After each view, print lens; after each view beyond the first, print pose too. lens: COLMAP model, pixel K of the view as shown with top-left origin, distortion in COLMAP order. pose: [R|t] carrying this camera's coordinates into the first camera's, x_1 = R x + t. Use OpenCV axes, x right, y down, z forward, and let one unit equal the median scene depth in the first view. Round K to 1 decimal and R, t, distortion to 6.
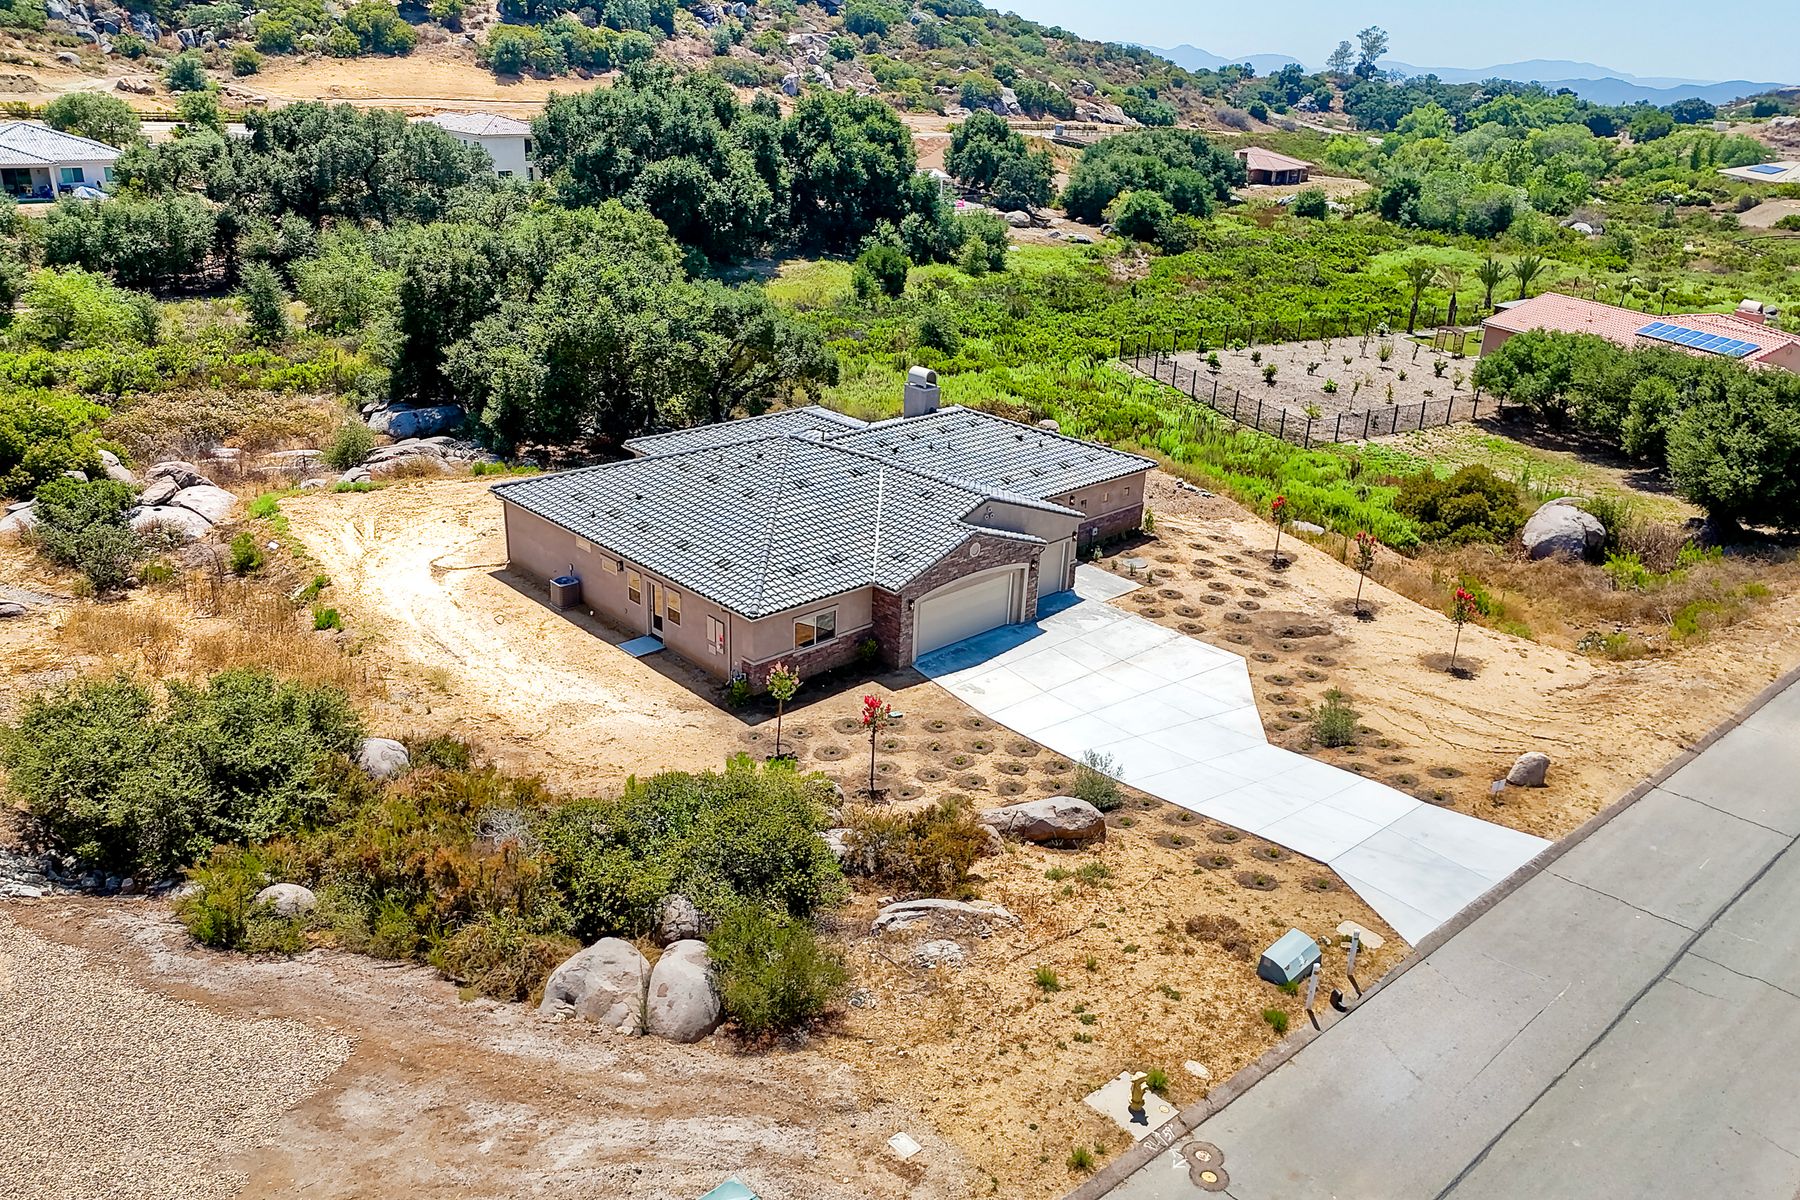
lens RADIAL K [[1396.0, 0, 900.0], [0, 1396.0, 600.0], [0, 0, 1]] dist [0.080568, -0.069240]
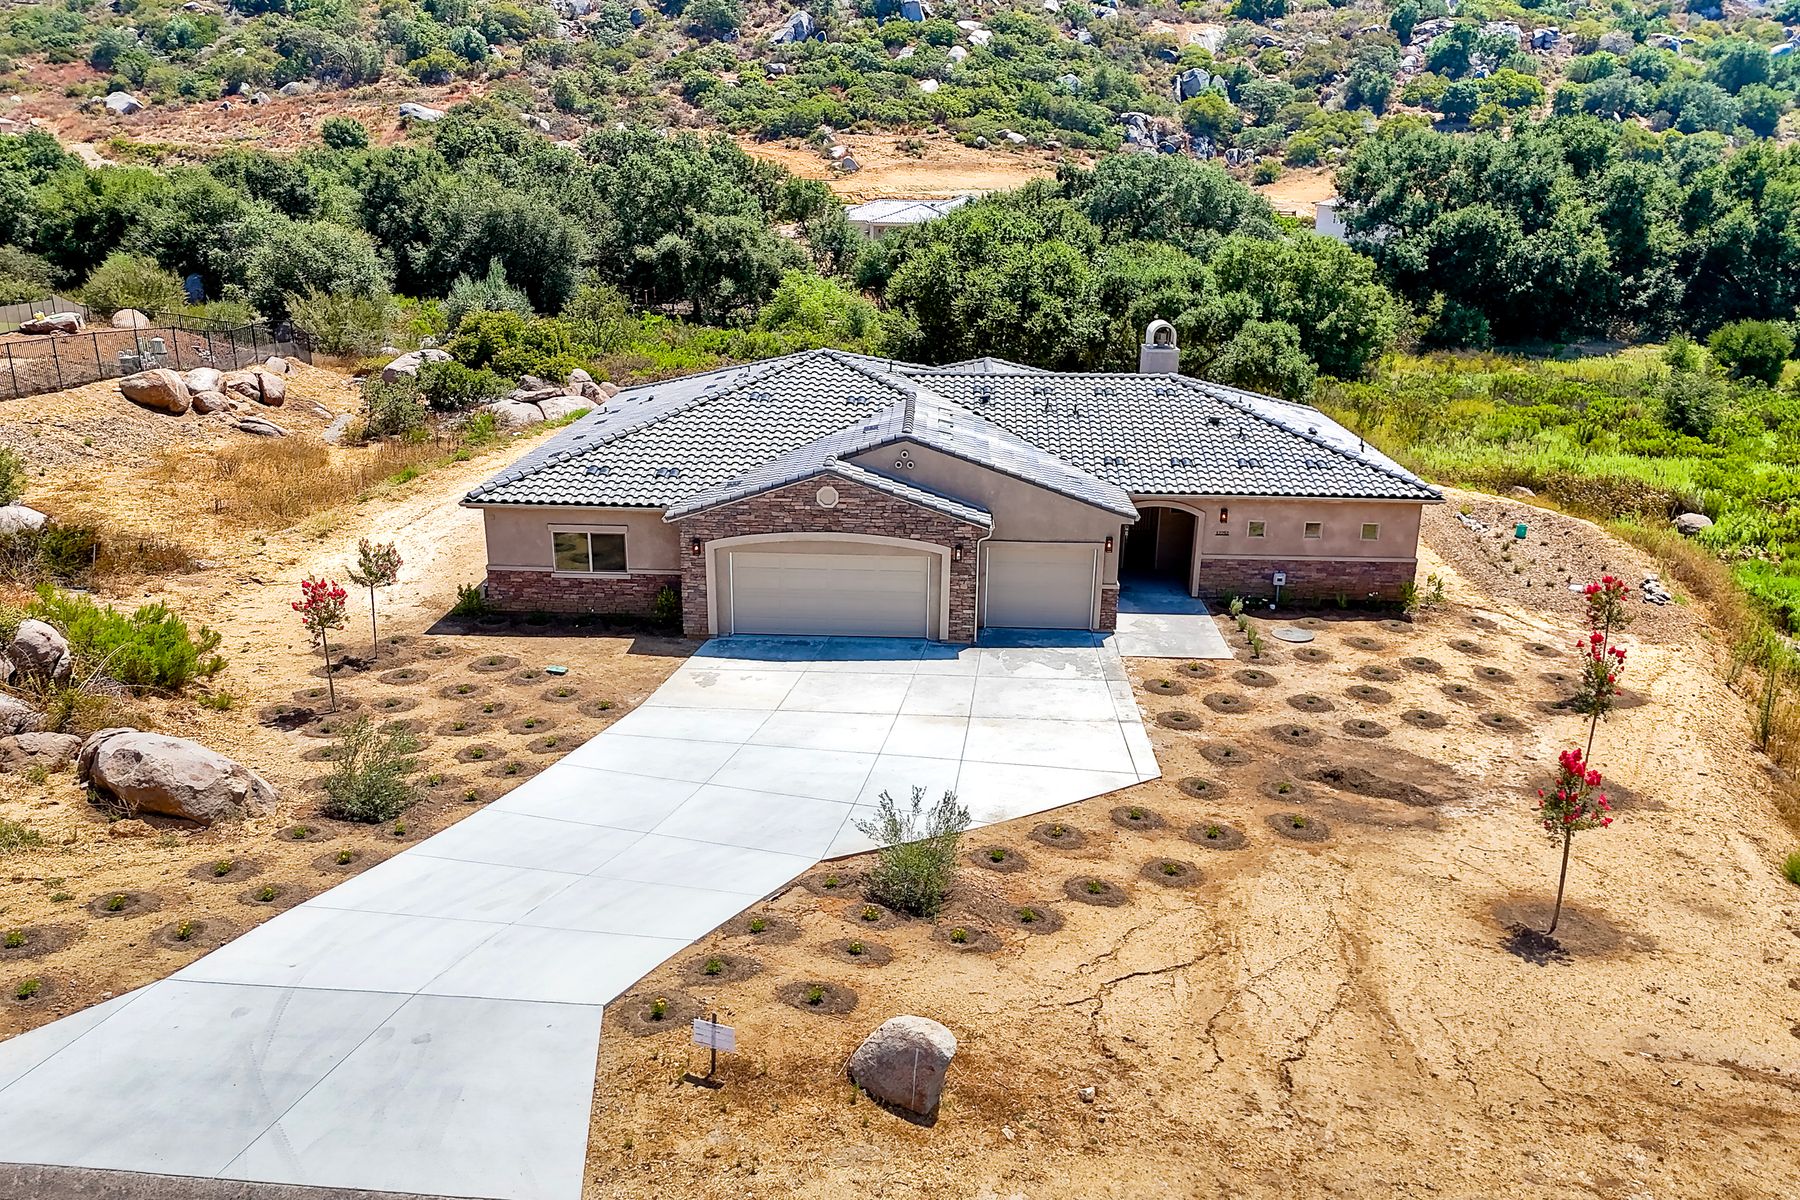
lens RADIAL K [[1331.7, 0, 907.5], [0, 1331.7, 607.0], [0, 0, 1]] dist [0.069090, -0.060507]
pose [[0.700980, 0.196271, -0.685642, 0.485242], [-0.257994, 0.966062, 0.012778, -0.002655], [0.664881, 0.167935, 0.727827, 0.518169]]
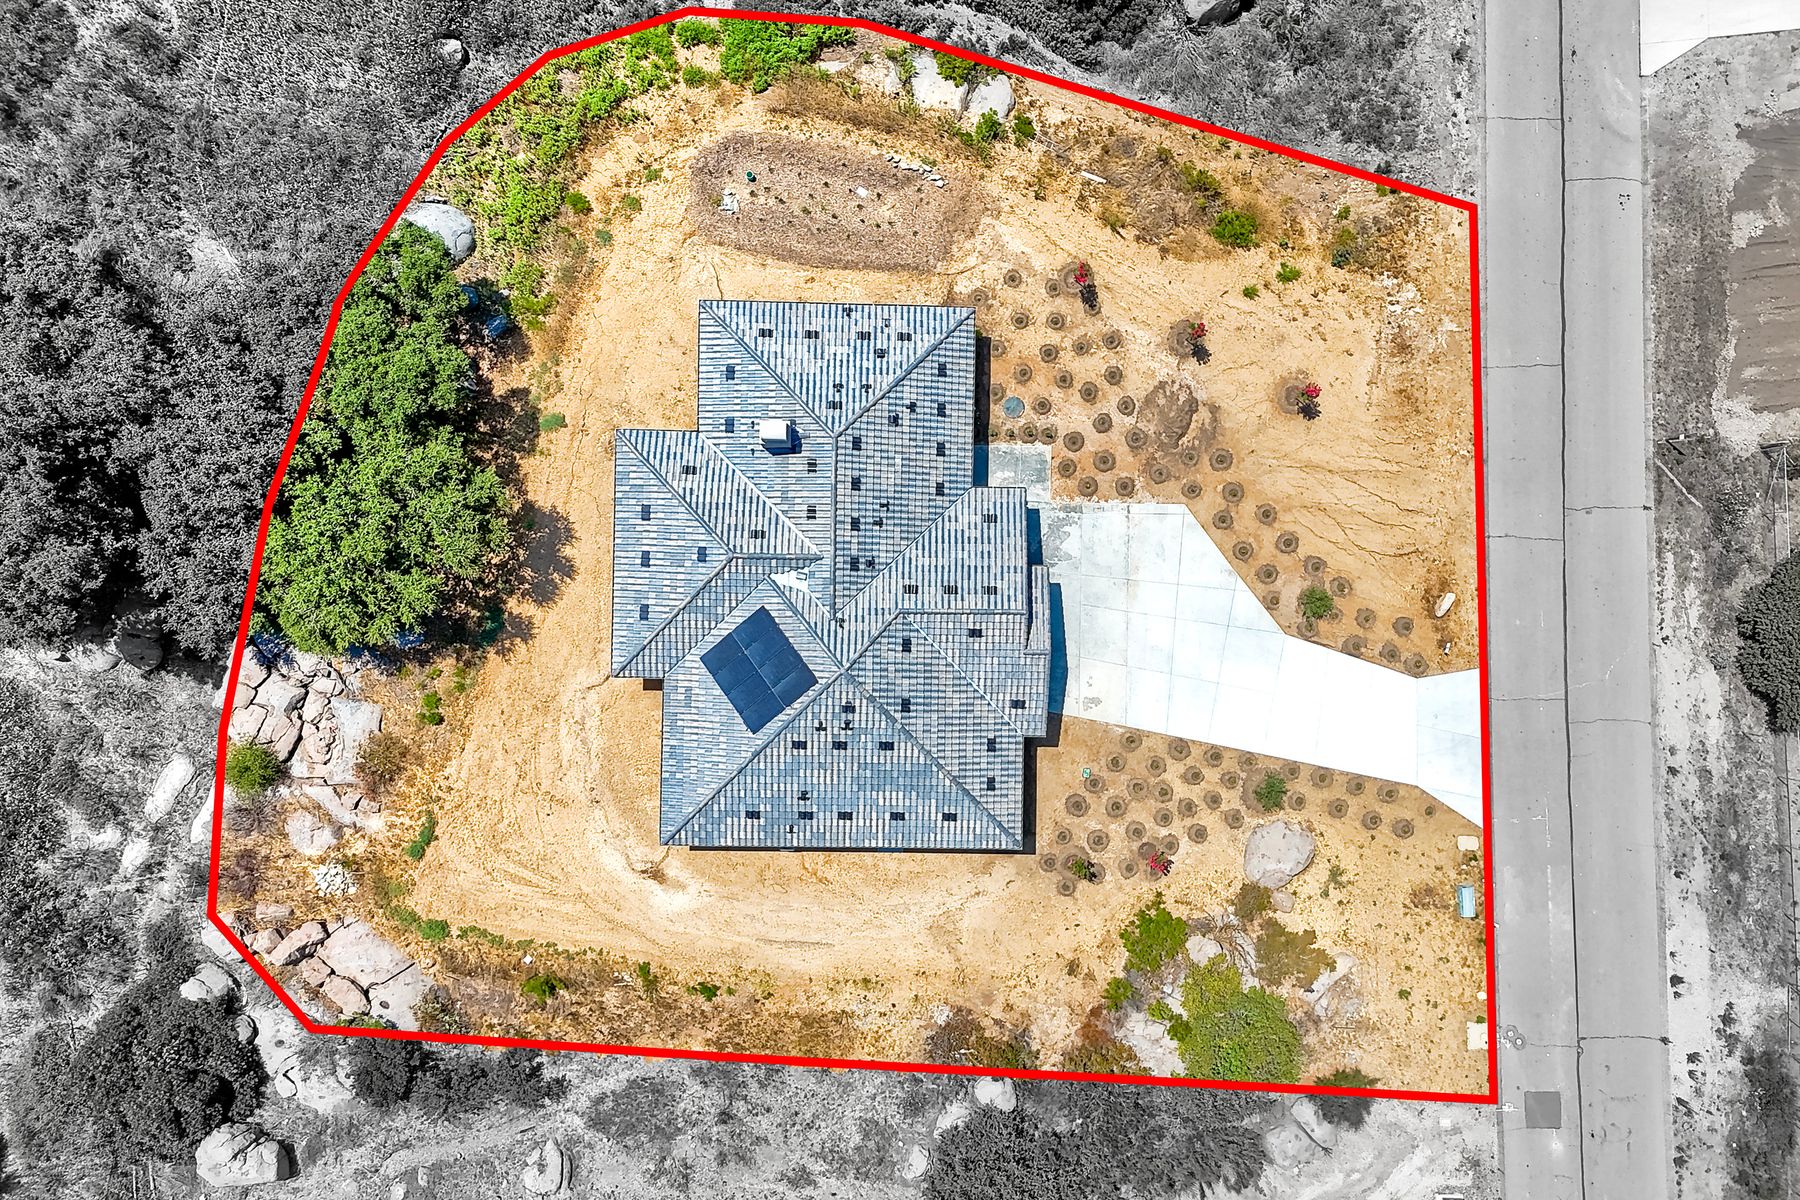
lens RADIAL K [[1331.7, 0, 907.5], [0, 1331.7, 607.0], [0, 0, 1]] dist [0.069090, -0.060507]
pose [[0.701668, -0.711727, -0.033263, 0.030729], [0.272387, 0.224812, 0.935556, -1.132250], [-0.658383, -0.665510, 0.351609, 0.620450]]
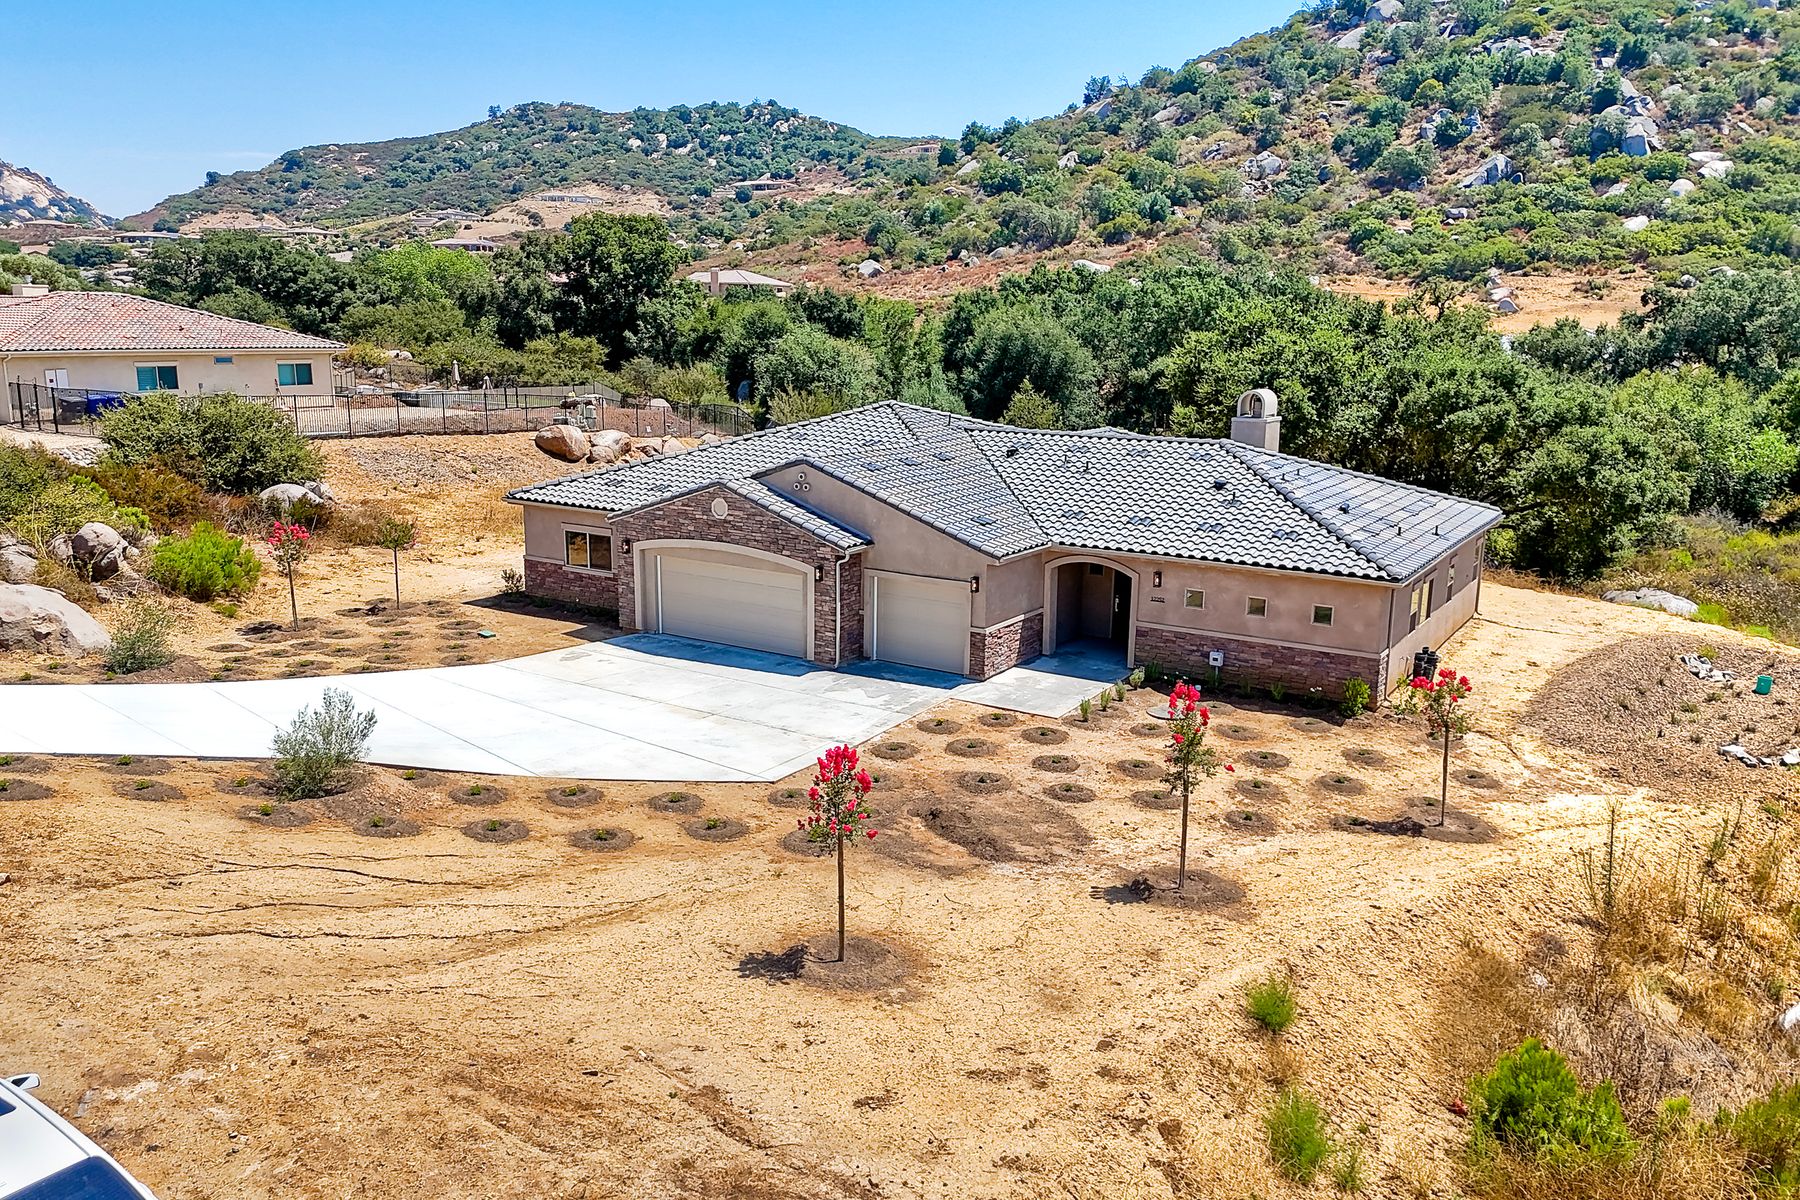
lens RADIAL K [[1325.1, 0, 902.9], [0, 1325.1, 621.8], [0, 0, 1]] dist [0.069458, -0.057750]
pose [[0.239643, 0.182502, -0.953554, 0.670345], [-0.372412, 0.924320, 0.083314, -0.067387], [0.896594, 0.335149, 0.289472, 0.828337]]
